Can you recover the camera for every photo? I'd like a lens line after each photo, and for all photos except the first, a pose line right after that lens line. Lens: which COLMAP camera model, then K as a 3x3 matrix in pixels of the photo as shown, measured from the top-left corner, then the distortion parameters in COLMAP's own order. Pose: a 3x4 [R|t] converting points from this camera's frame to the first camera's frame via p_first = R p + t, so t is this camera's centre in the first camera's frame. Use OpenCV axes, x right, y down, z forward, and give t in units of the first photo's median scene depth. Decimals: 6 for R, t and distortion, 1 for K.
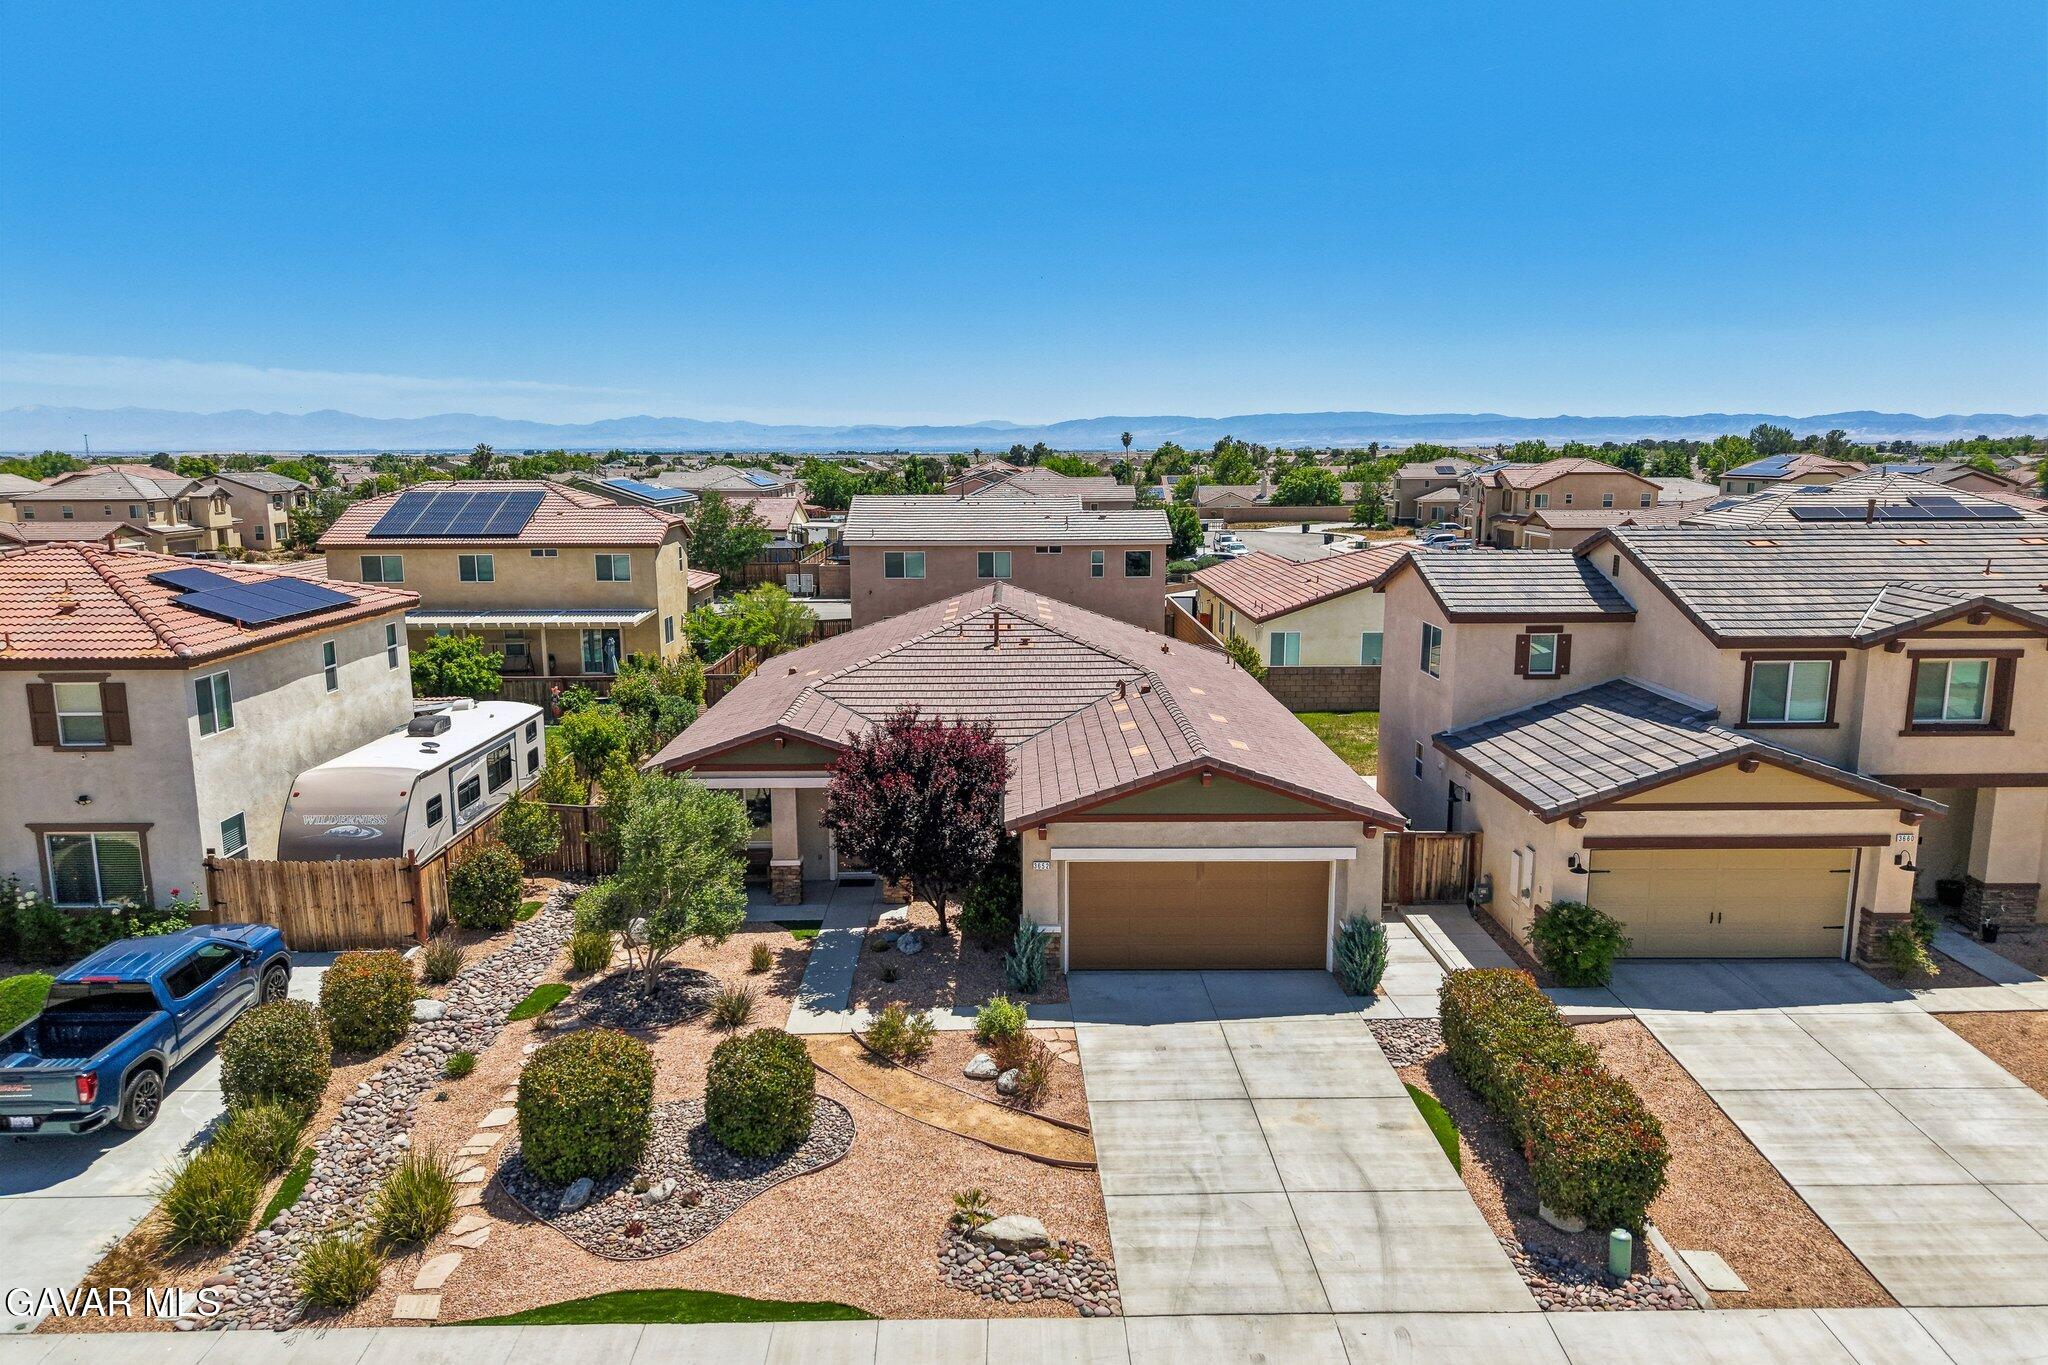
lens RADIAL K [[1379.2, 0, 1024.0], [0, 1379.2, 682.5], [0, 0, 1]] dist [0.003385, 0.001083]
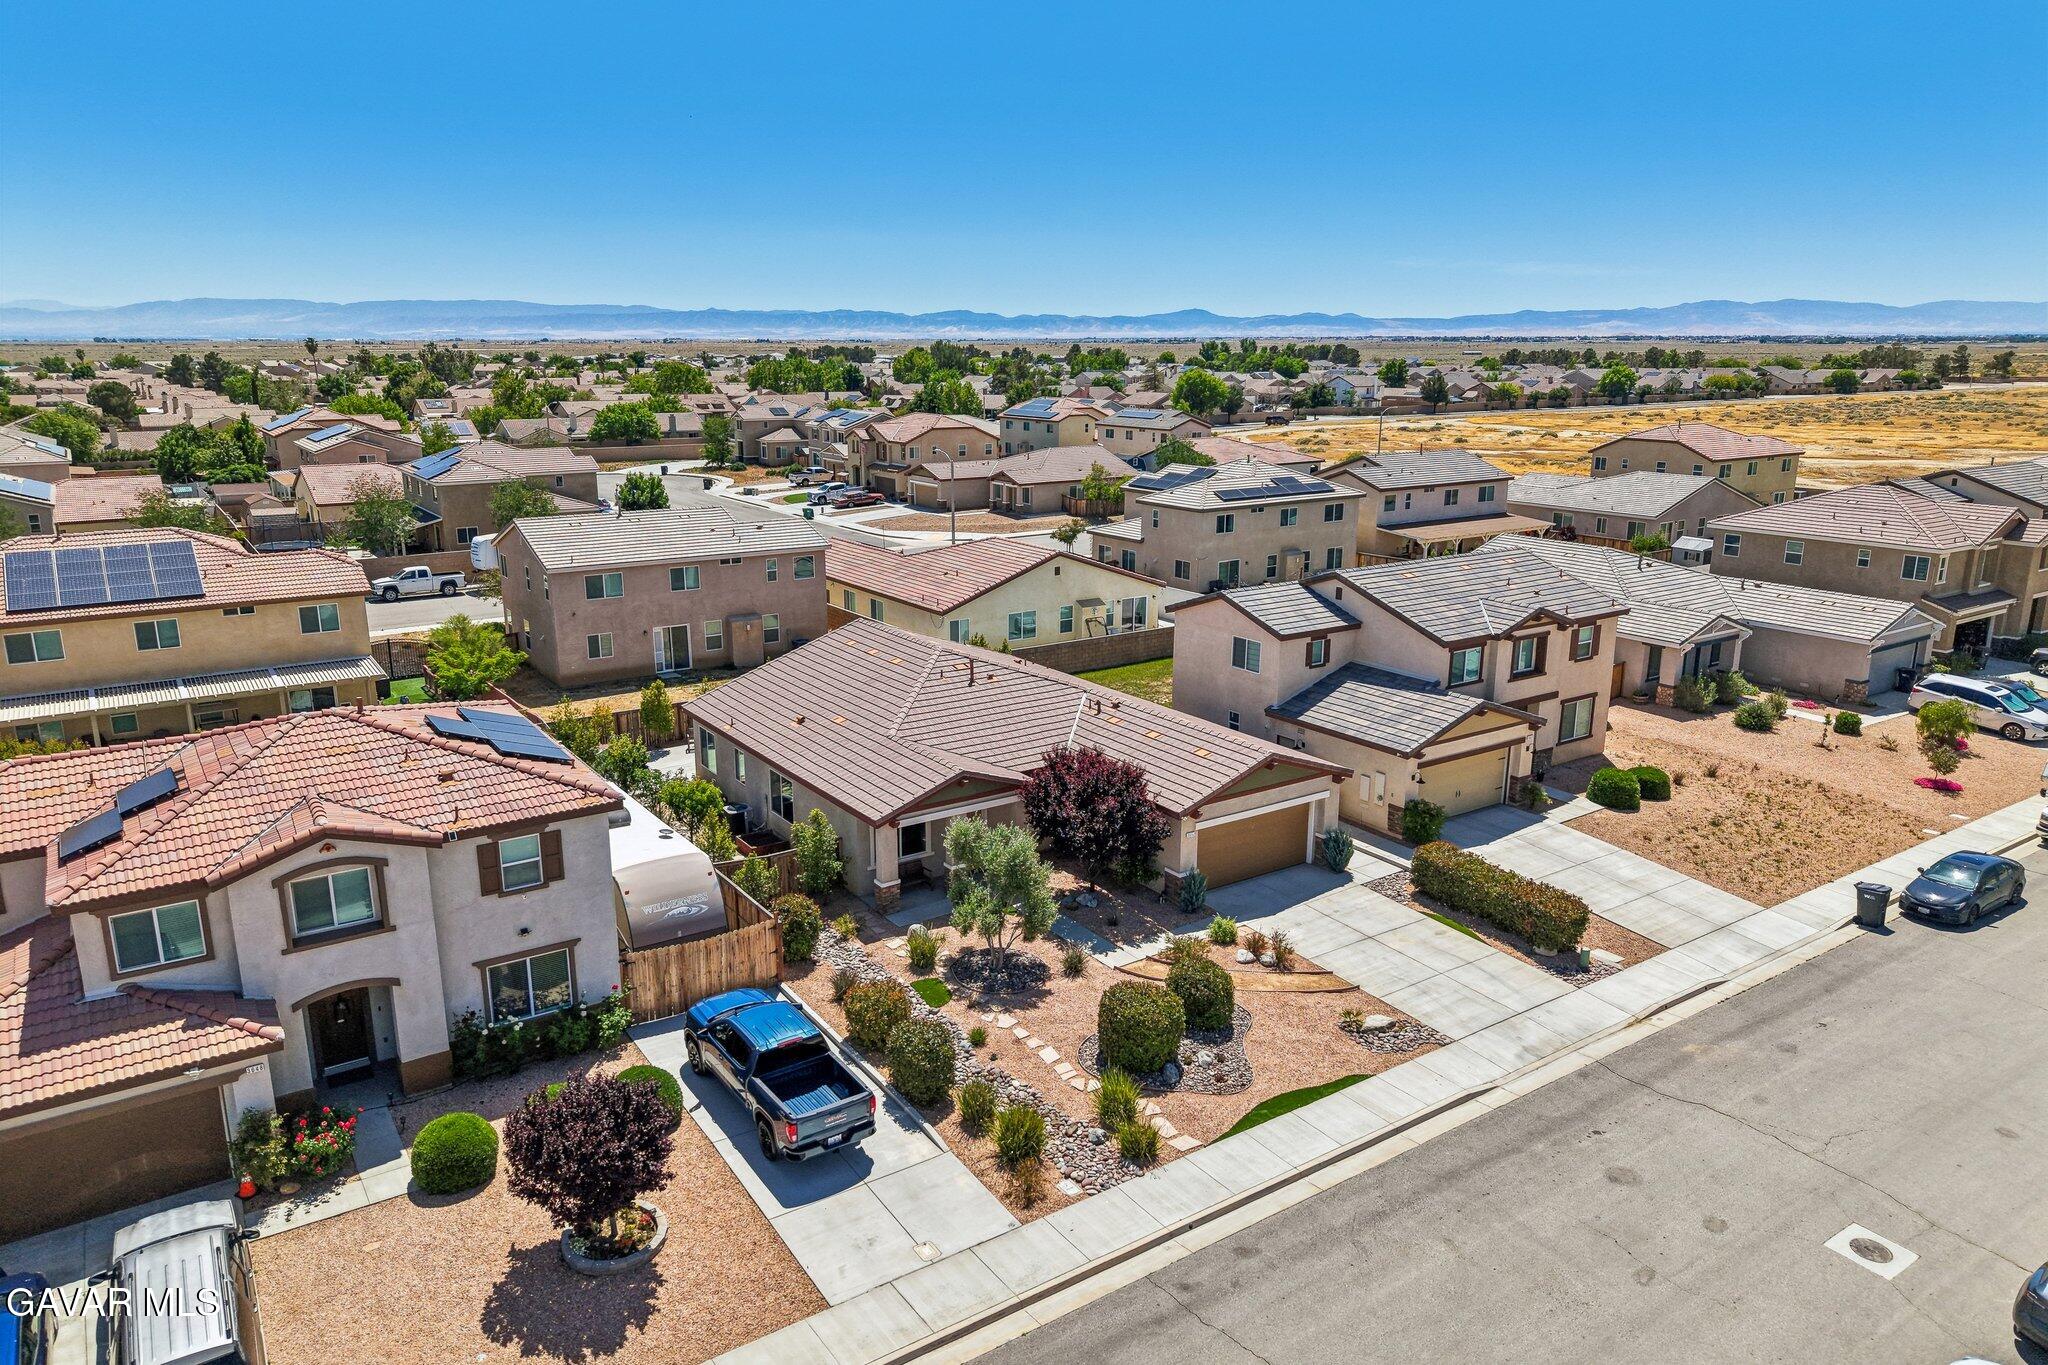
lens RADIAL K [[1366.4, 0, 1024.0], [0, 1366.4, 682.5], [0, 0, 1]] dist [0.026526, -0.032163]
pose [[0.834625, -0.129419, 0.535399, -0.986031], [0.088776, 0.990904, 0.101133, -0.223435], [-0.543617, -0.036878, 0.838523, -0.233009]]
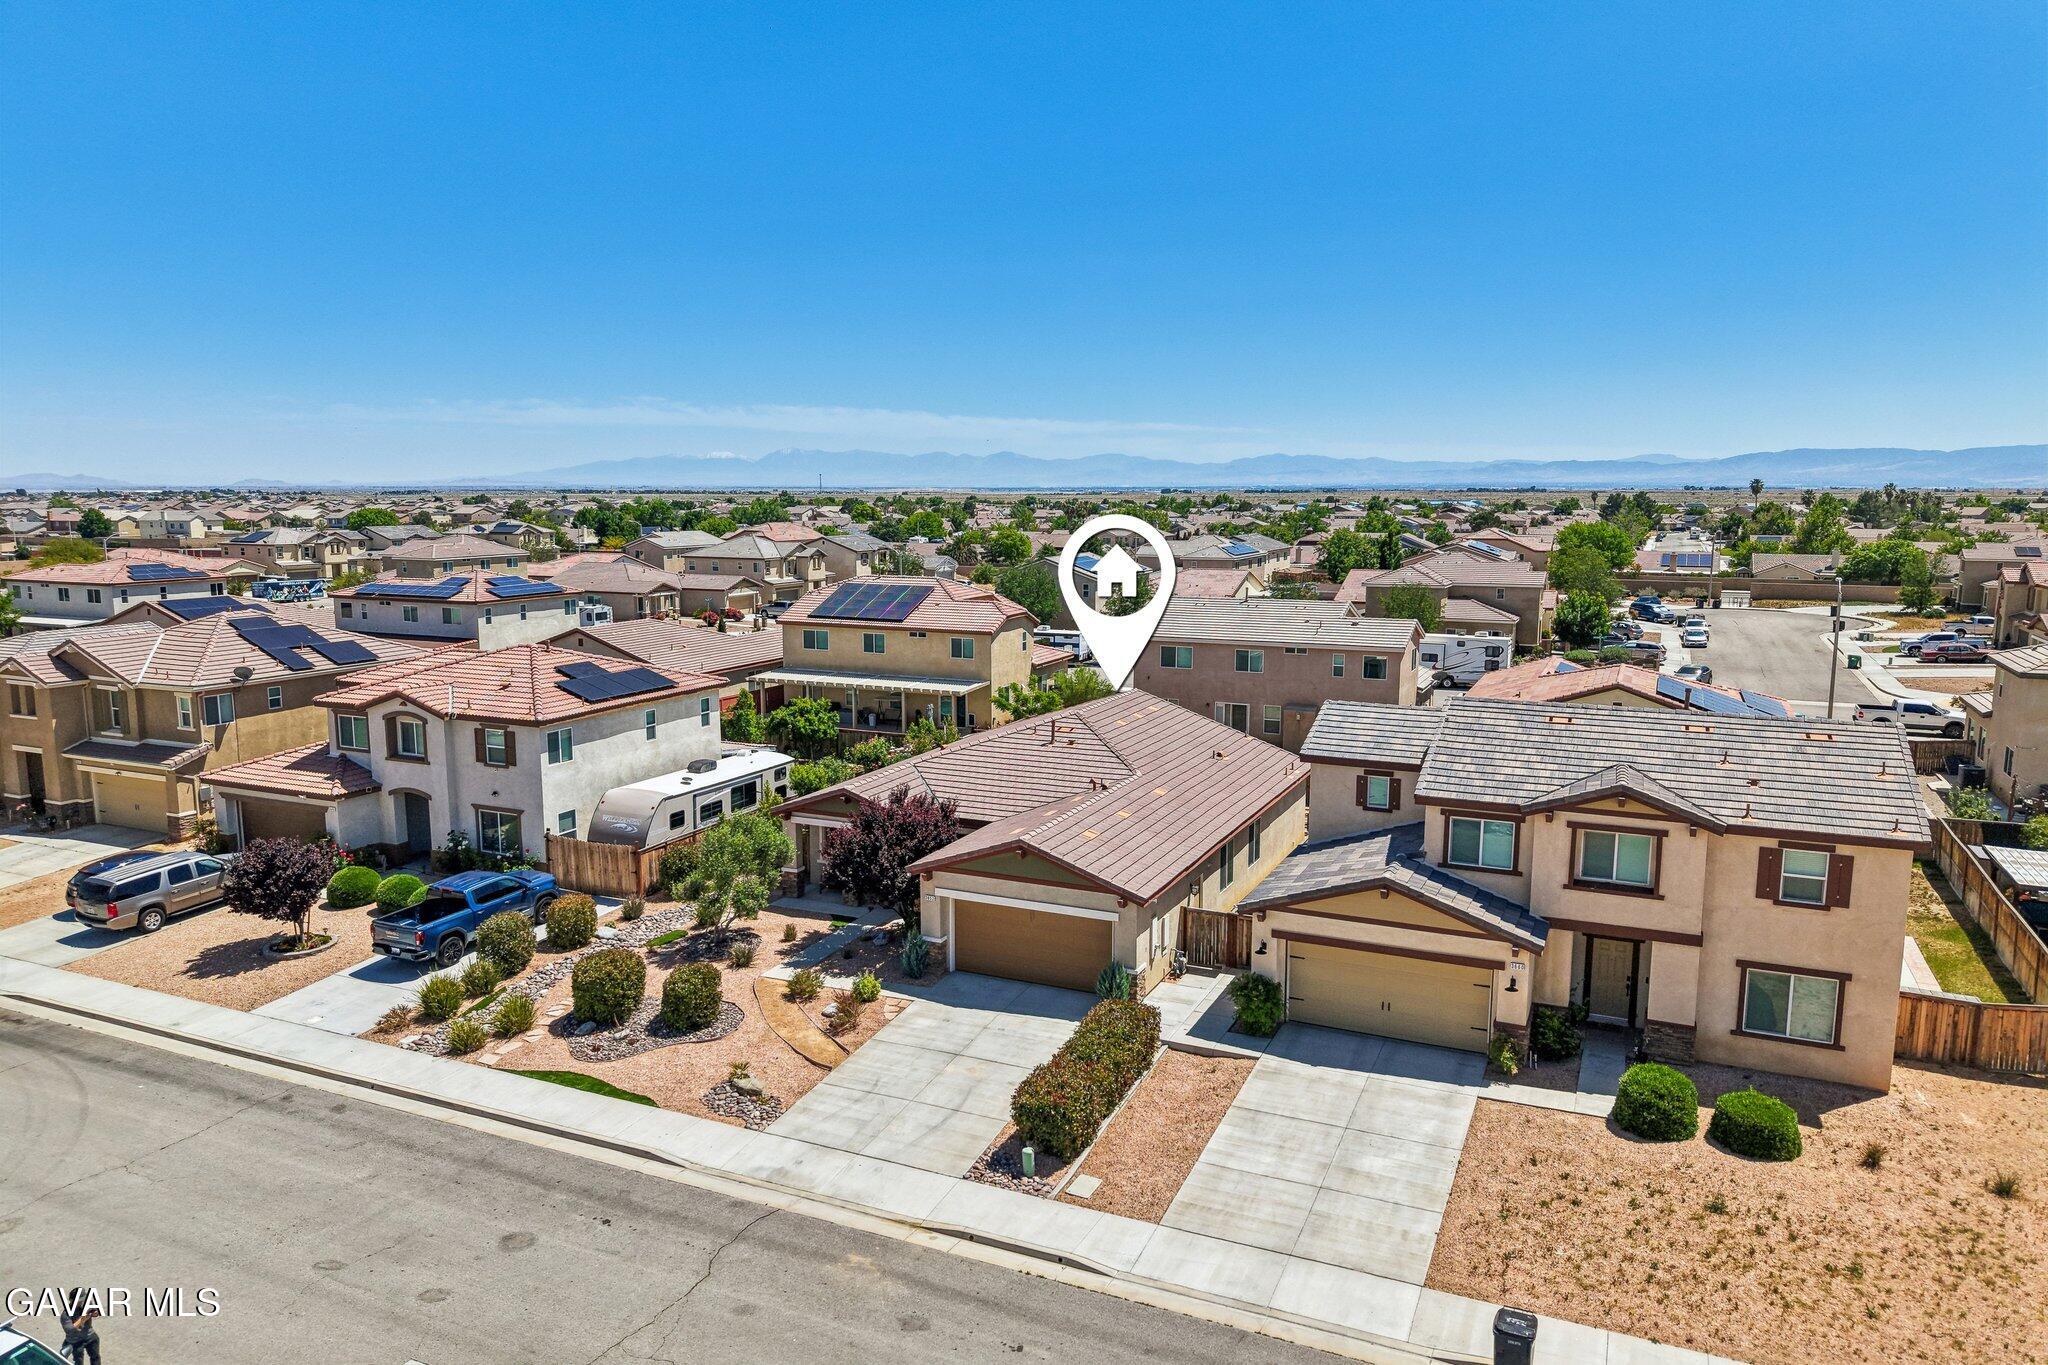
lens RADIAL K [[1366.4, 0, 1024.0], [0, 1366.4, 682.5], [0, 0, 1]] dist [0.026526, -0.032163]
pose [[0.902275, 0.065720, -0.426123, 0.750278], [-0.076940, 0.996994, -0.009149, -0.104082], [0.424241, 0.041040, 0.904619, -0.363803]]
